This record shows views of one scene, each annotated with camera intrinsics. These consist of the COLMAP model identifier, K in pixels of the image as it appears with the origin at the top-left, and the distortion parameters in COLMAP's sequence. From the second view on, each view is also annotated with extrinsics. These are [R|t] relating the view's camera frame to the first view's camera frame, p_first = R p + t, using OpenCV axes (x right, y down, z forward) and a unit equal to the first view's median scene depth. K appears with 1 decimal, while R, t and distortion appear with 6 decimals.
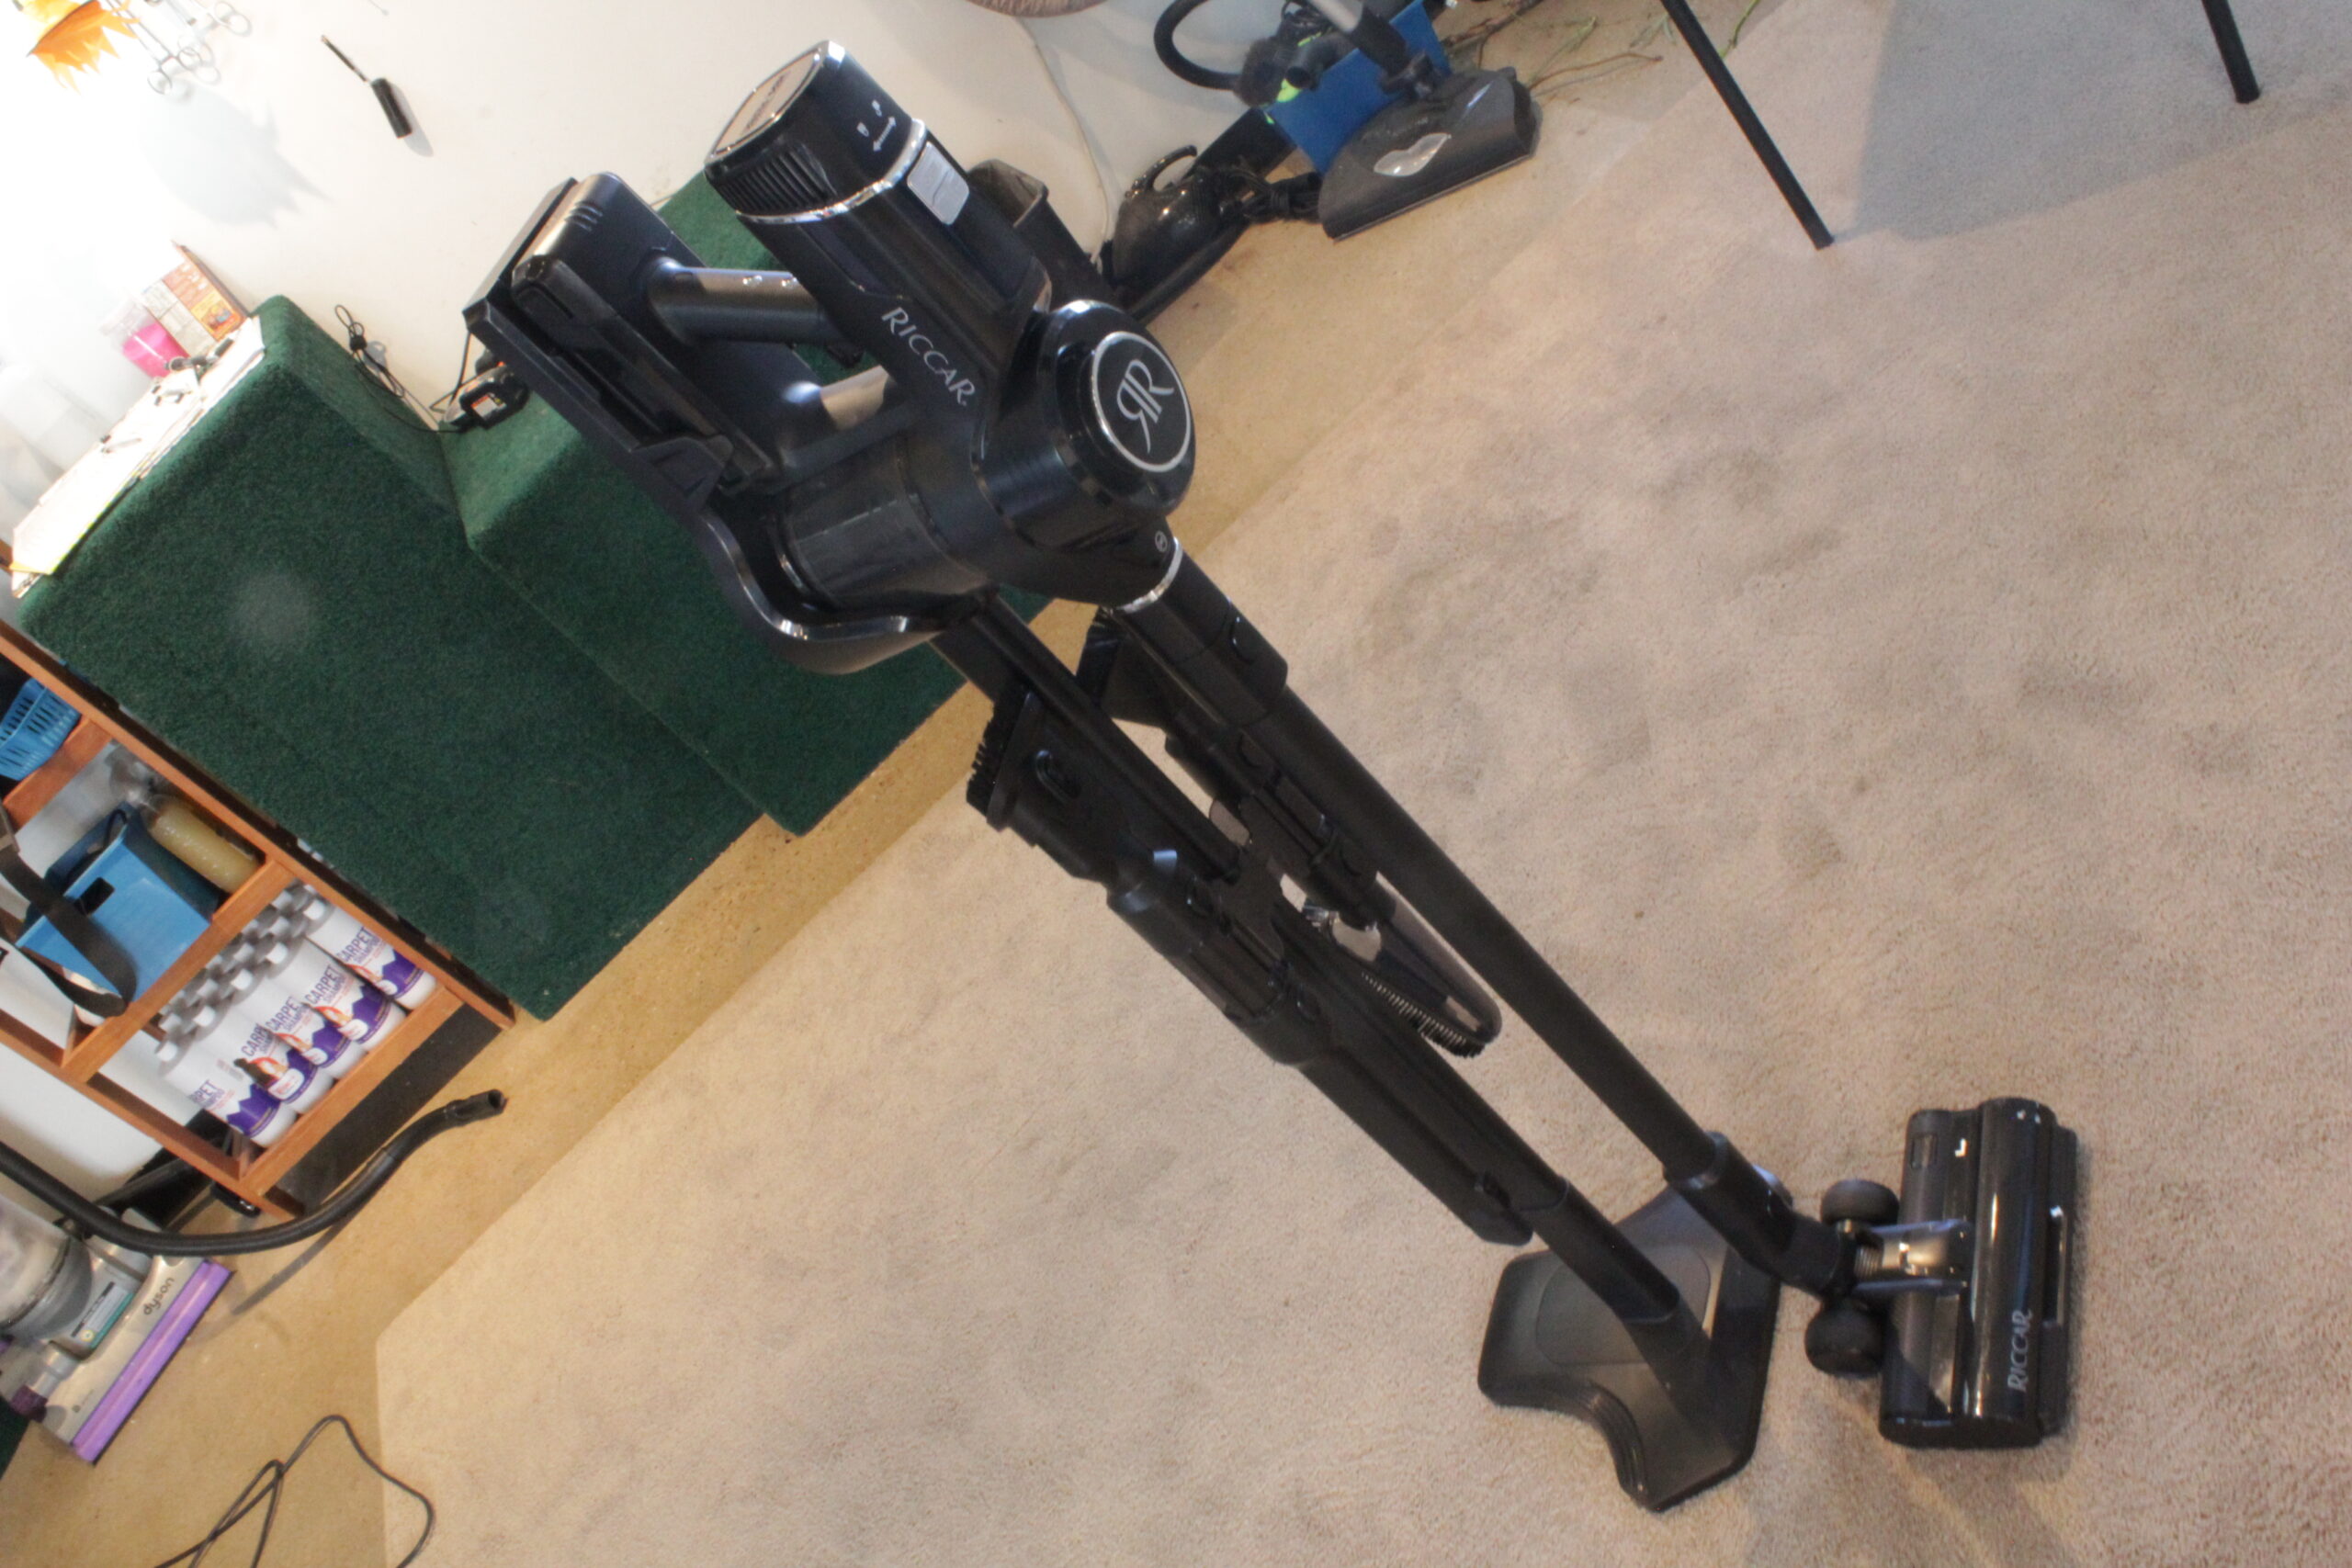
lens RADIAL K [[2162.6, 0, 1197.2], [0, 2162.6, 783.3], [0, 0, 1]] dist [-0.148848, 0.143489]
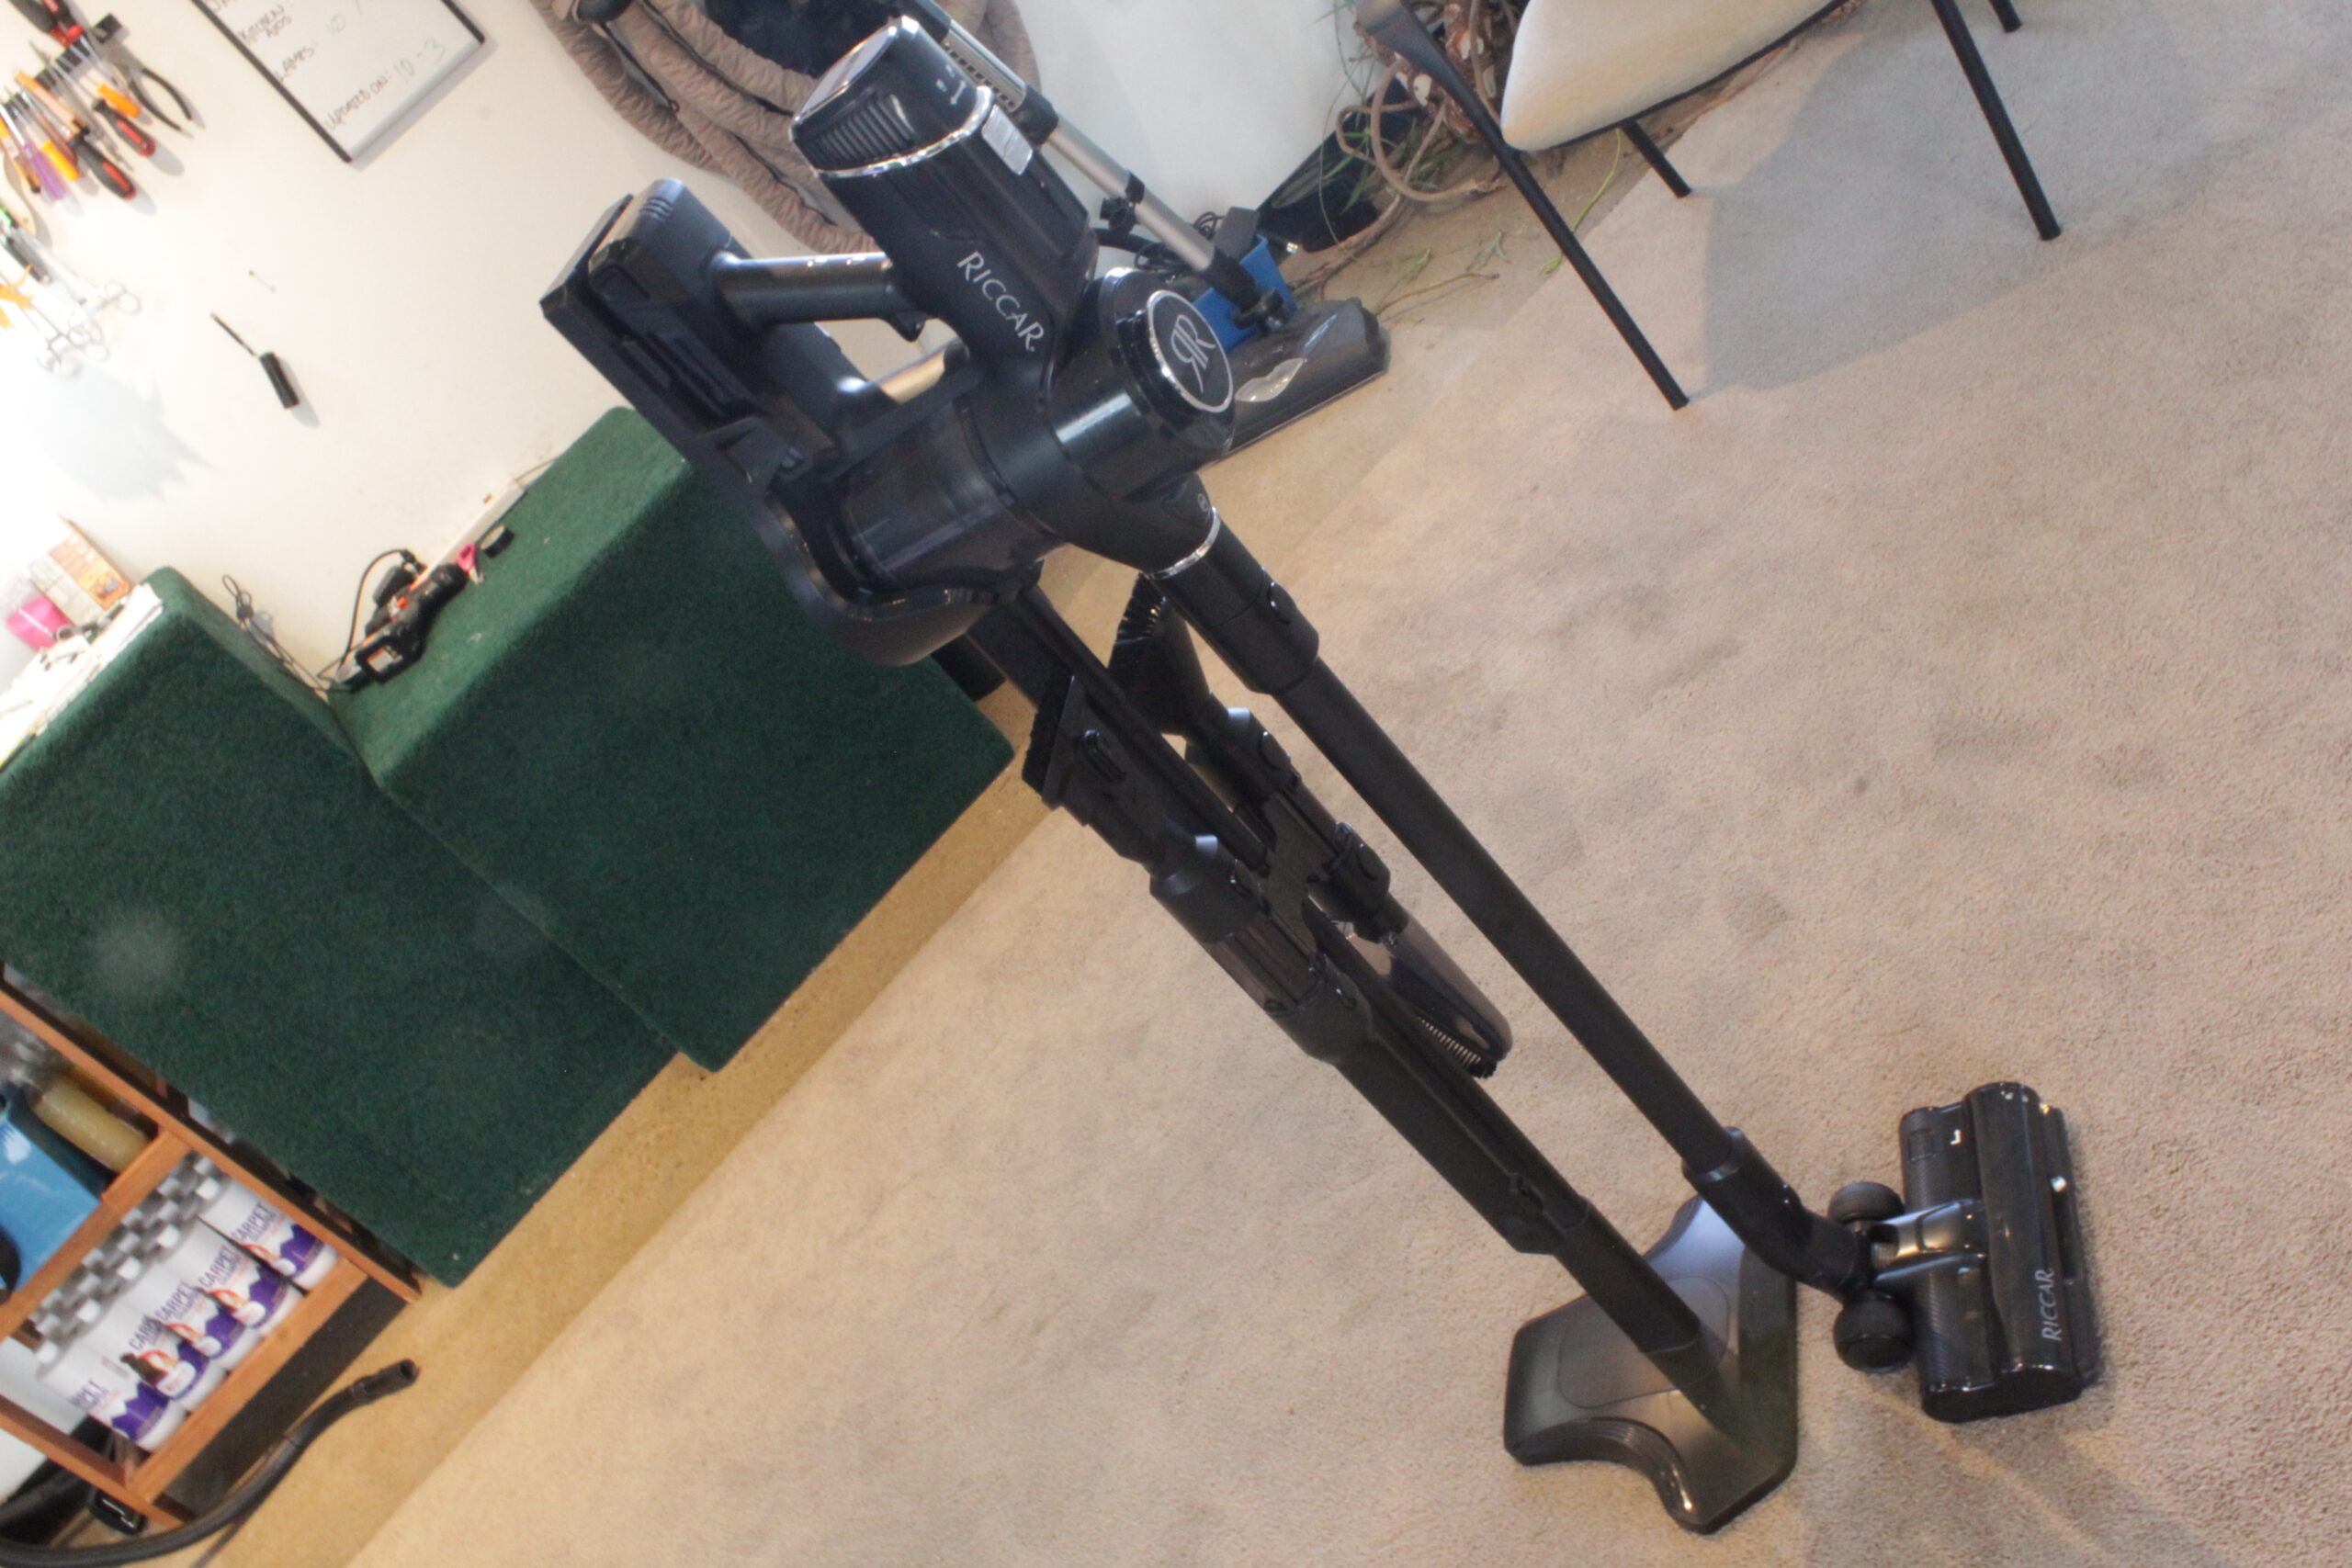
lens RADIAL K [[2162.6, 0, 1197.2], [0, 2162.6, 783.3], [0, 0, 1]] dist [-0.148848, 0.143489]
pose [[0.993950, -0.064401, 0.088976, -0.057554], [0.078013, 0.984170, -0.159133, 0.090317], [-0.077319, 0.165112, 0.983239, -0.010195]]
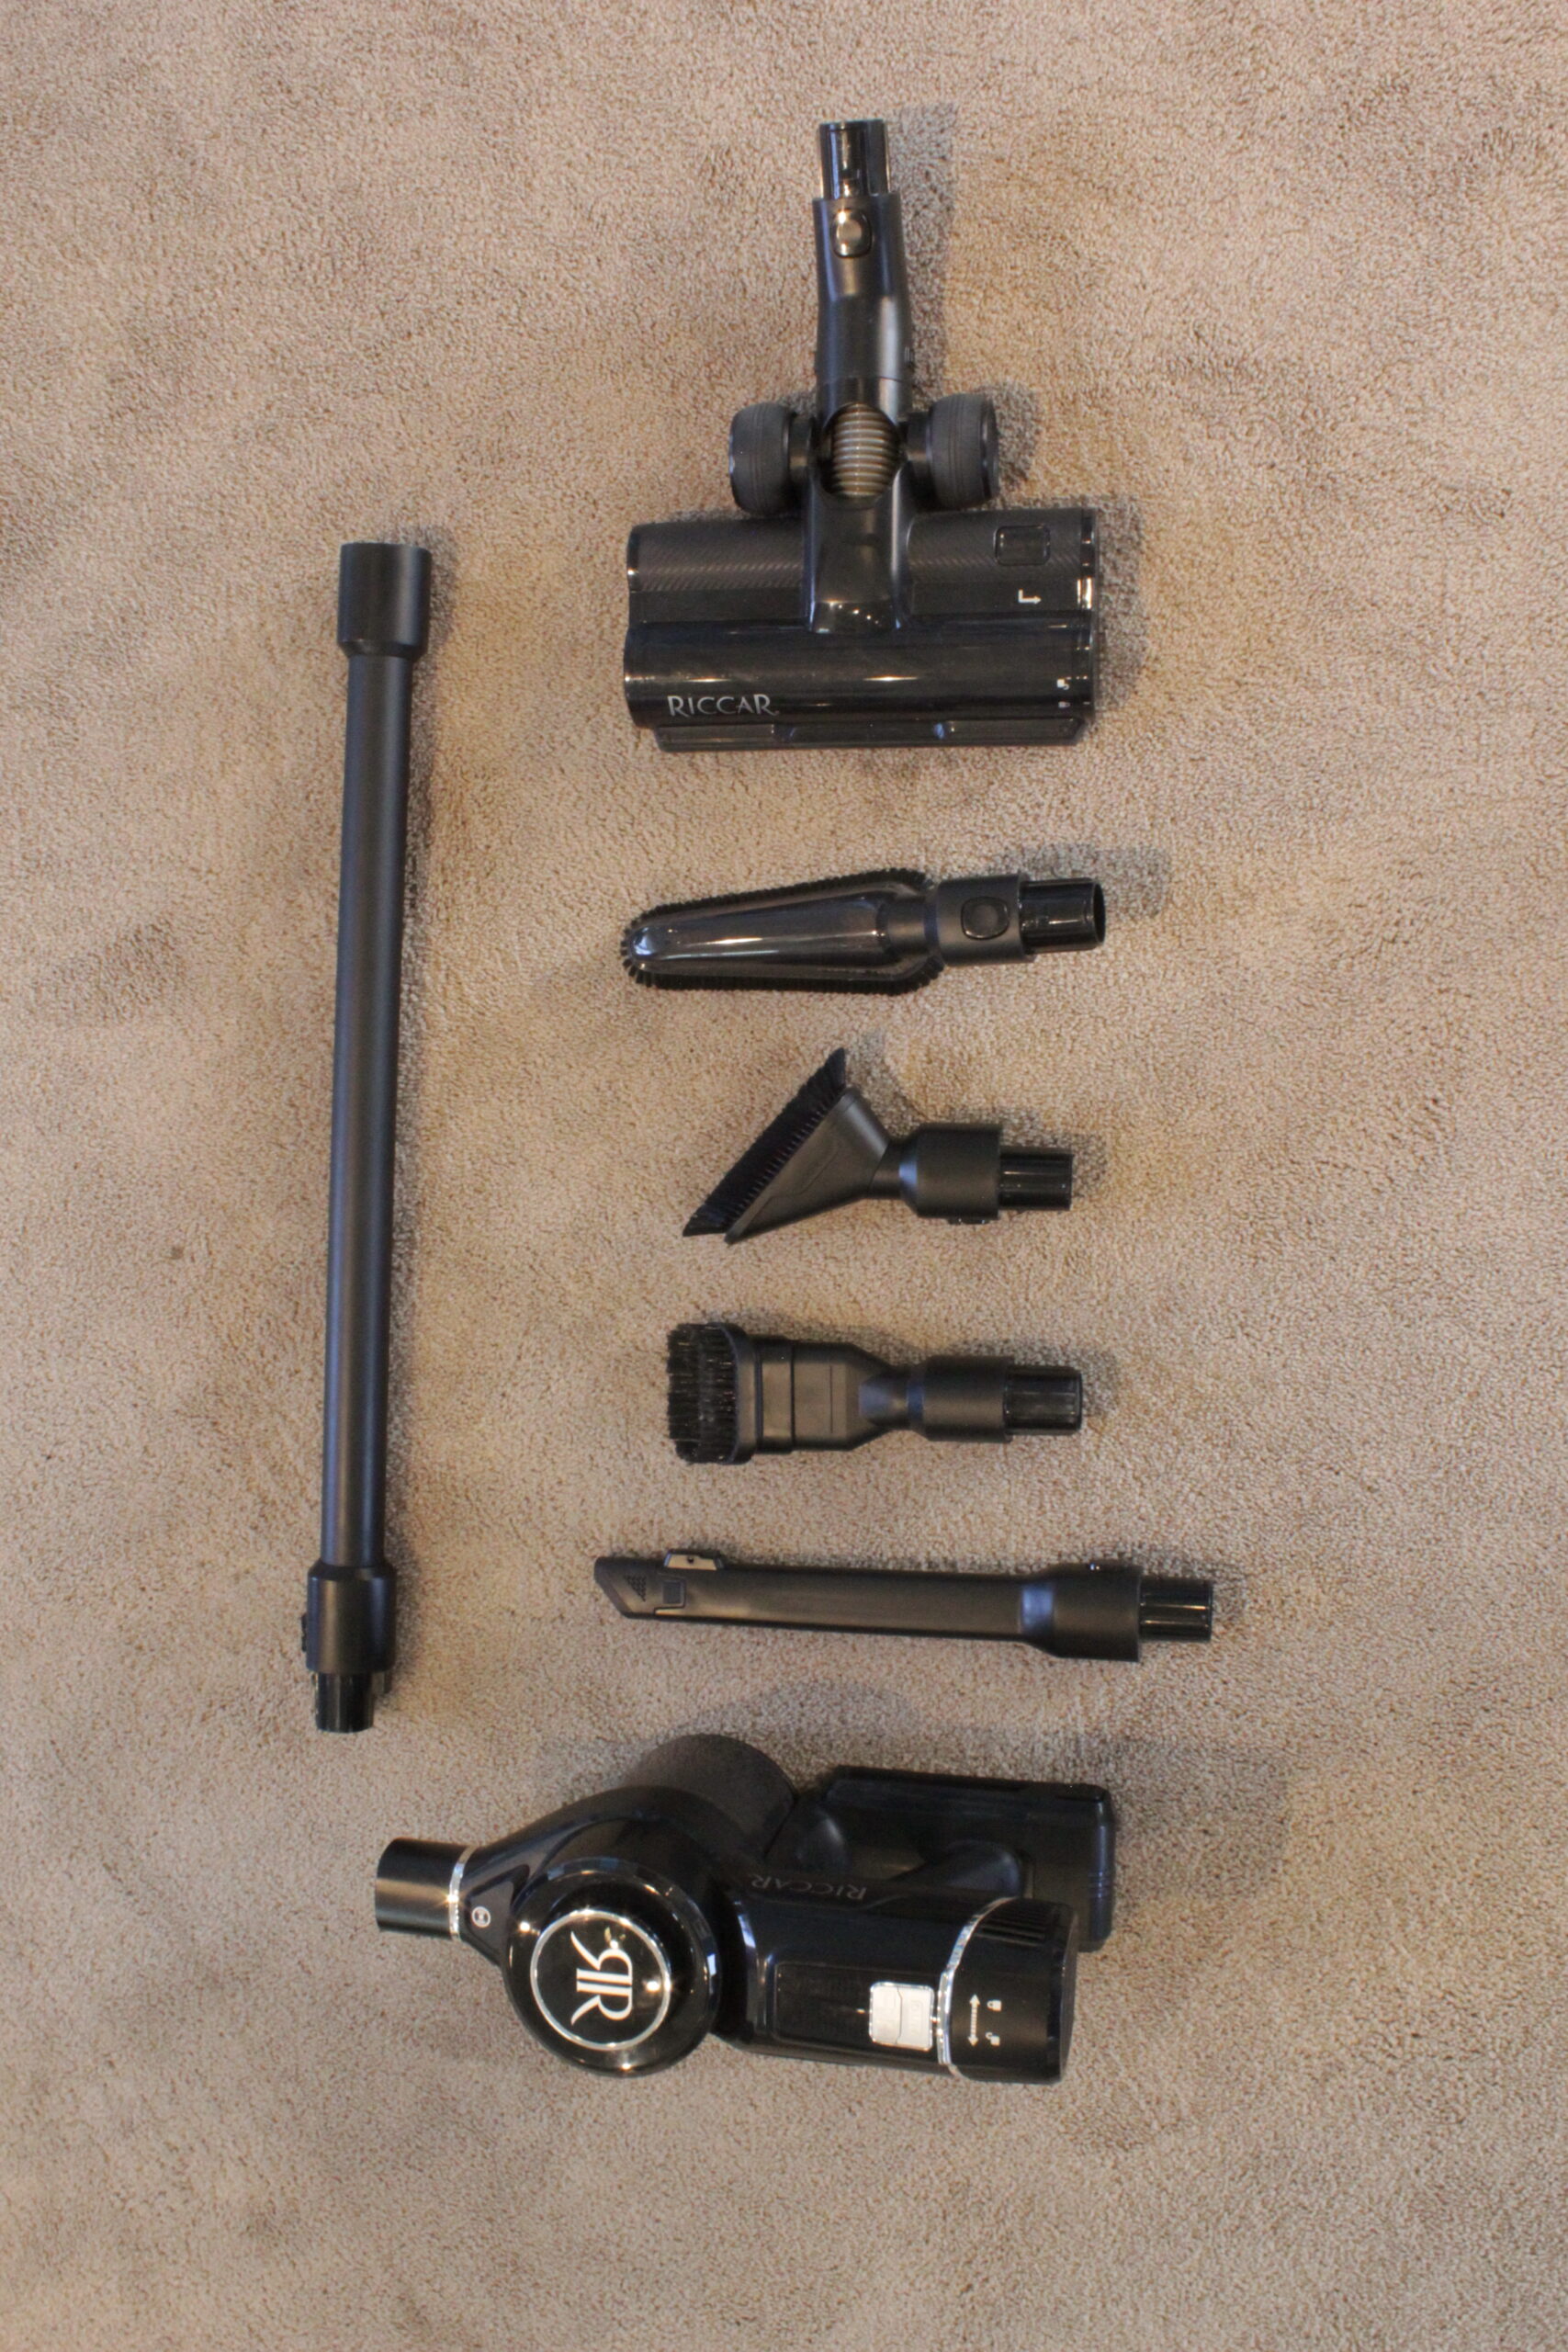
lens RADIAL K [[2162.6, 0, 774.0], [0, 2162.6, 1147.4], [0, 0, 1]] dist [-0.148848, 0.143489]
pose [[-0.074996, -0.820568, 0.566607, -0.123705], [0.854867, 0.239636, 0.460193, -0.074282], [-0.513399, 0.518886, 0.683504, 0.373820]]
